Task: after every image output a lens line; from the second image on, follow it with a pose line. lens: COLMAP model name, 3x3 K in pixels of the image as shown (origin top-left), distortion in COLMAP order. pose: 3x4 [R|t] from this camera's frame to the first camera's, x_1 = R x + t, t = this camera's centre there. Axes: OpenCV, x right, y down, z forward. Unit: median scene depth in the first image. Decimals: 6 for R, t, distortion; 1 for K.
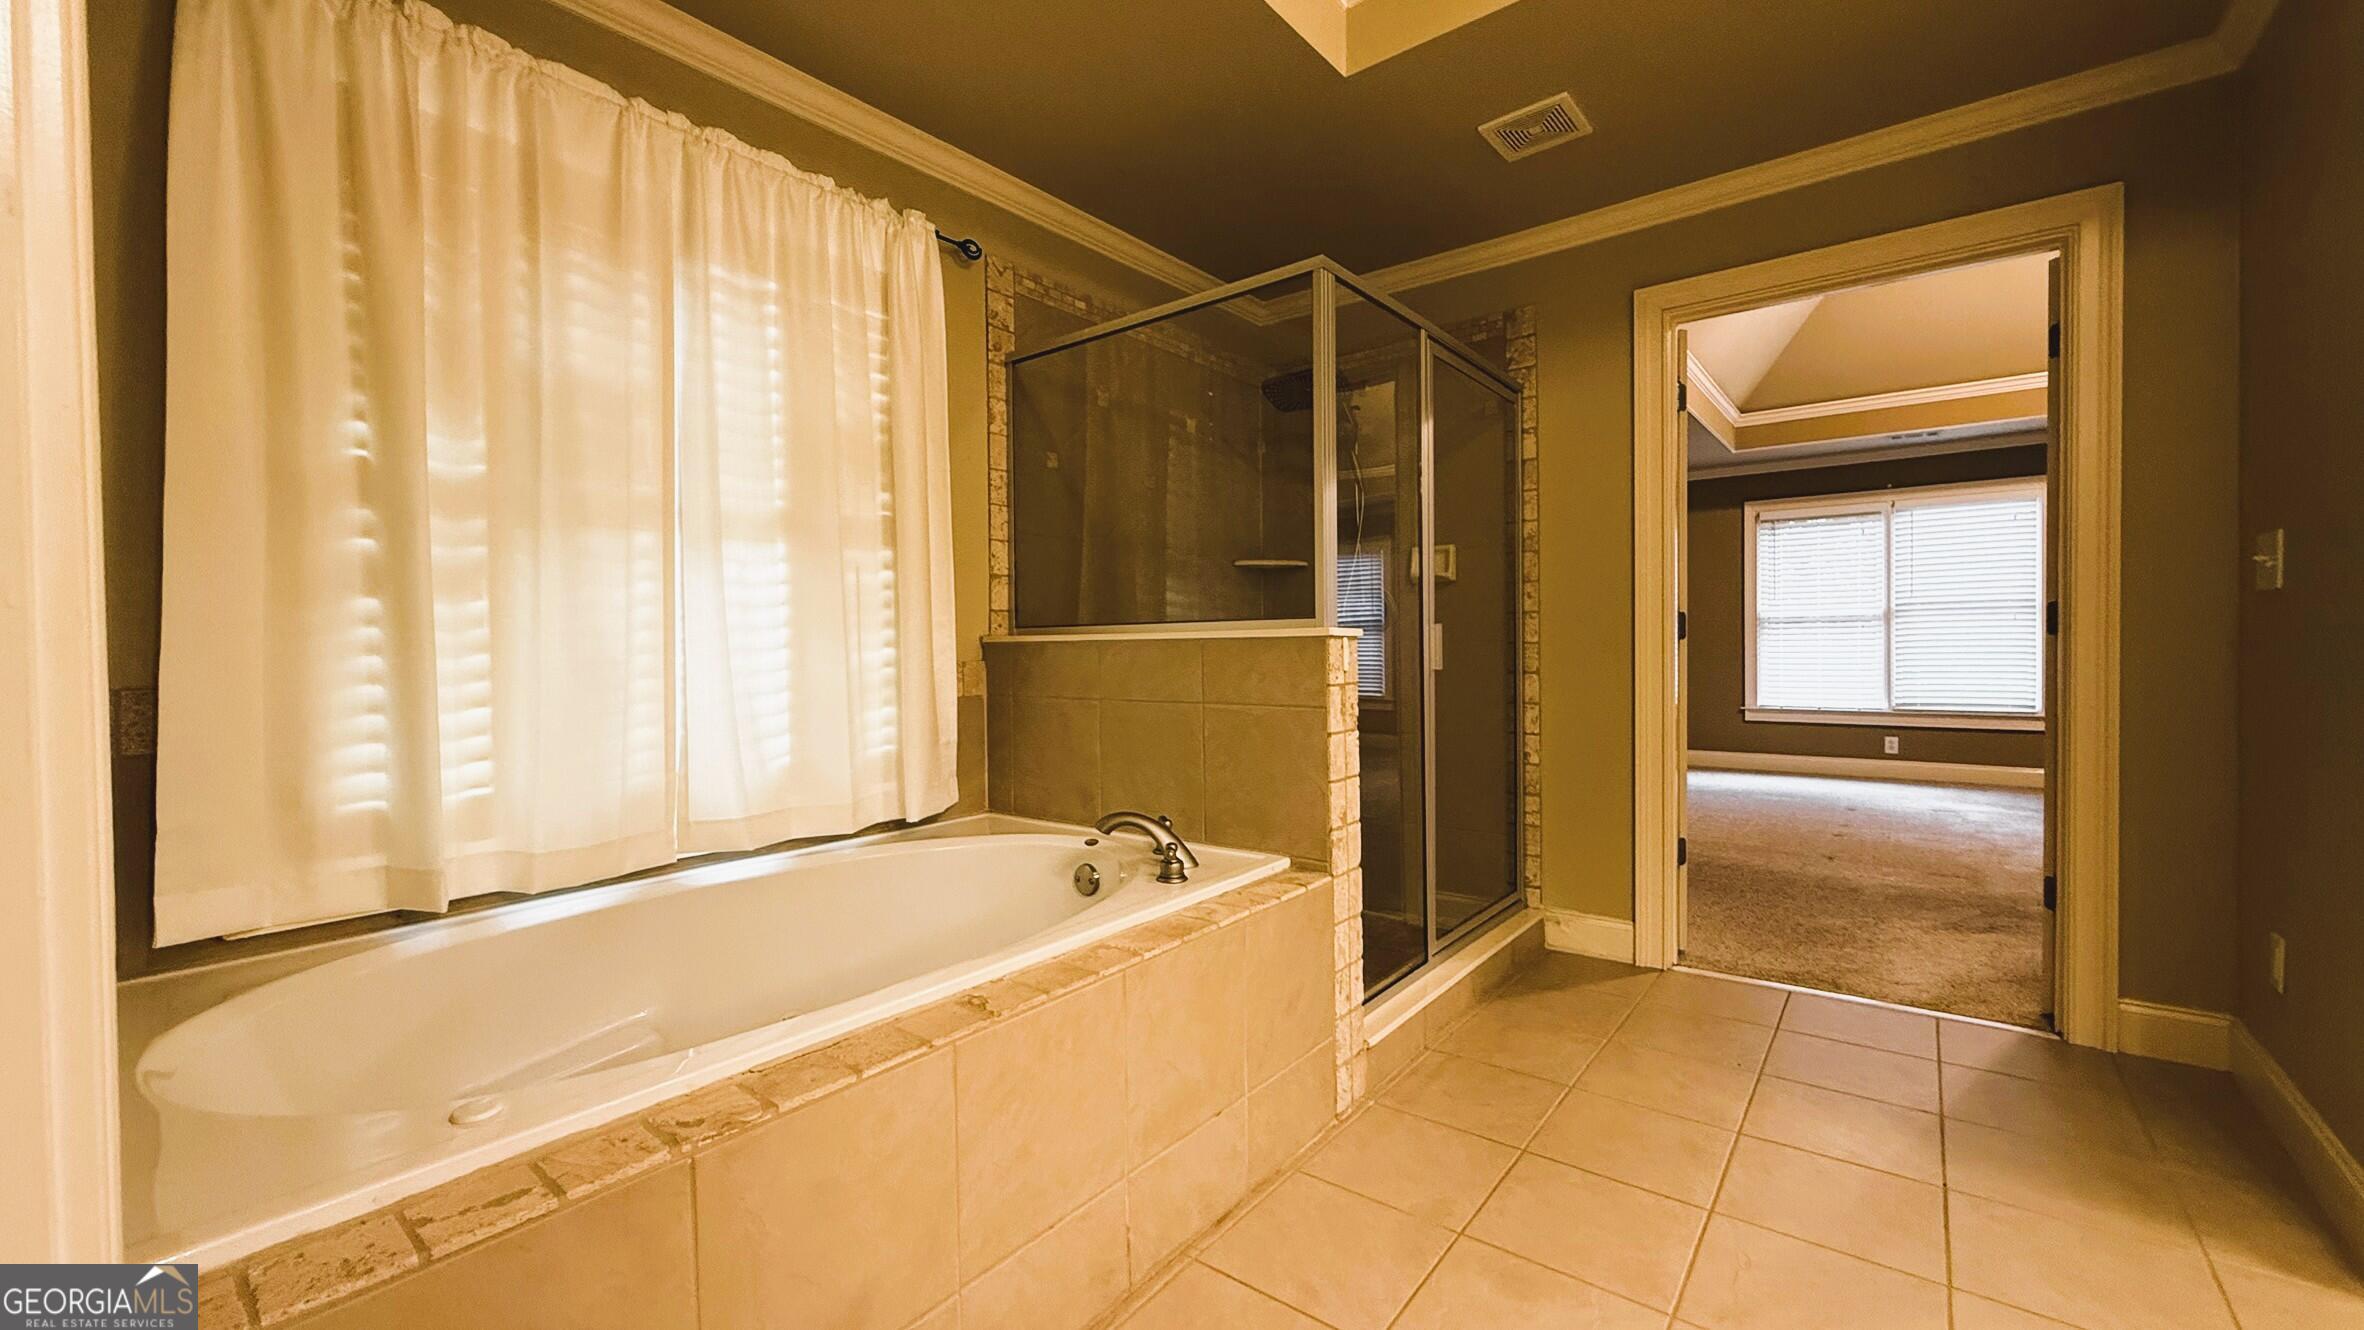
lens RADIAL K [[940.0, 0, 1177.0], [0, 940.0, 663.8], [0, 0, 1]] dist [0.000765, 0.000041]
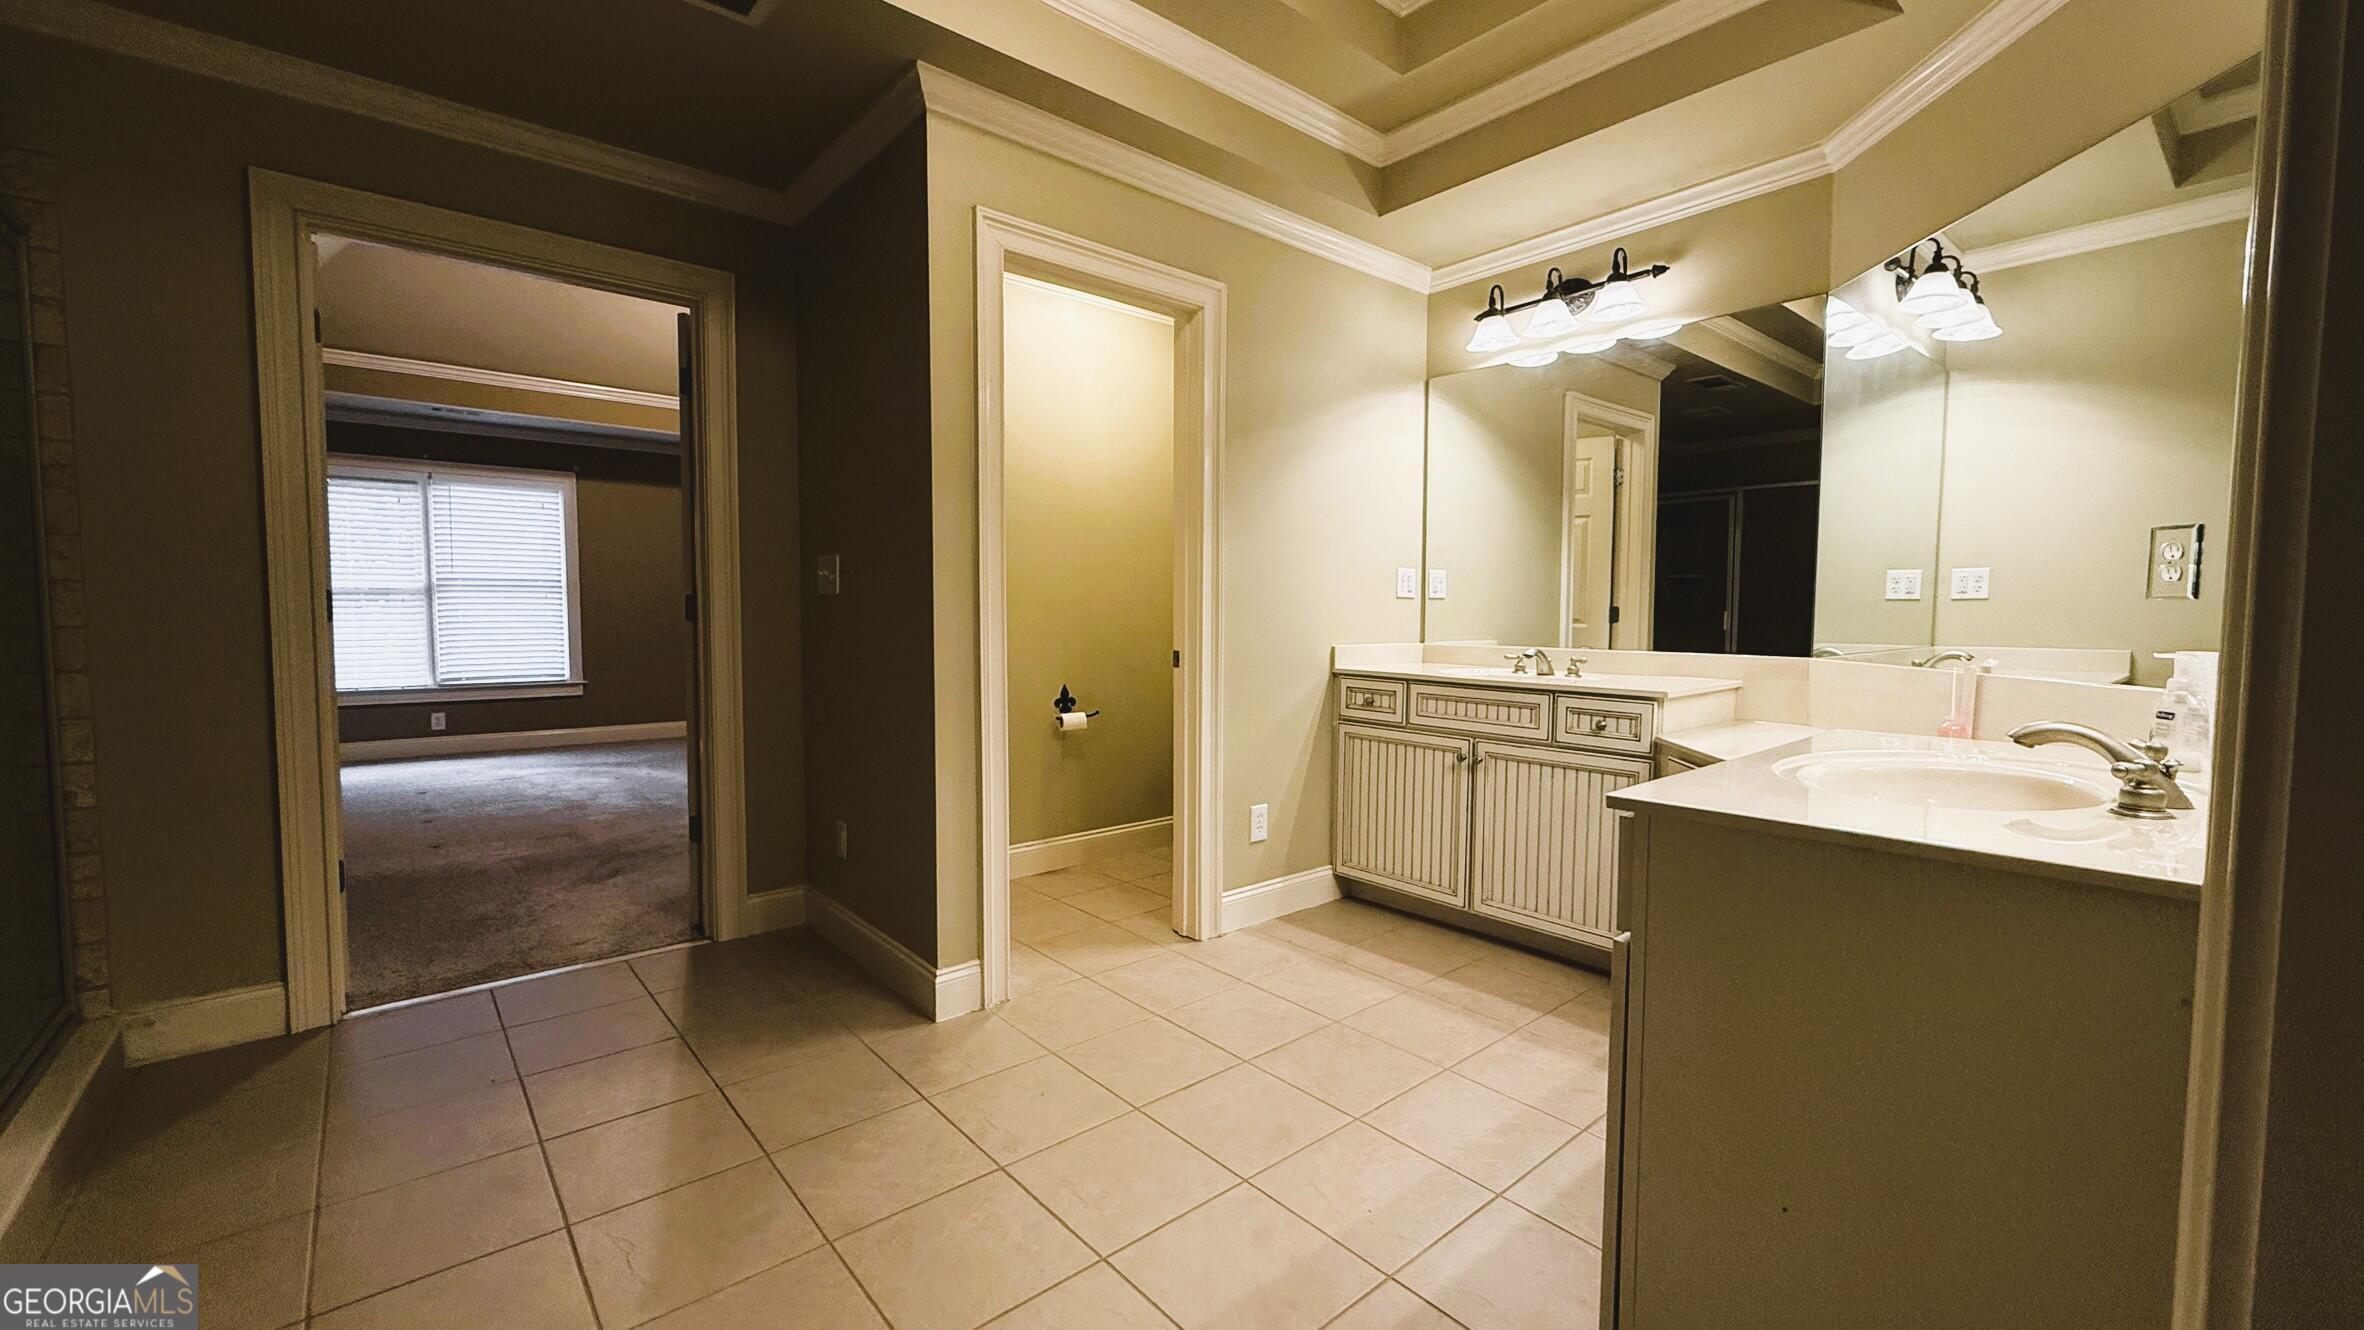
lens RADIAL K [[940.0, 0, 1177.0], [0, 940.0, 663.8], [0, 0, 1]] dist [0.000765, 0.000041]
pose [[0.193286, -0.043481, 0.980179, -0.126091], [0.011147, 0.999050, 0.042120, -0.015817], [-0.981079, 0.002785, 0.193587, 0.106801]]
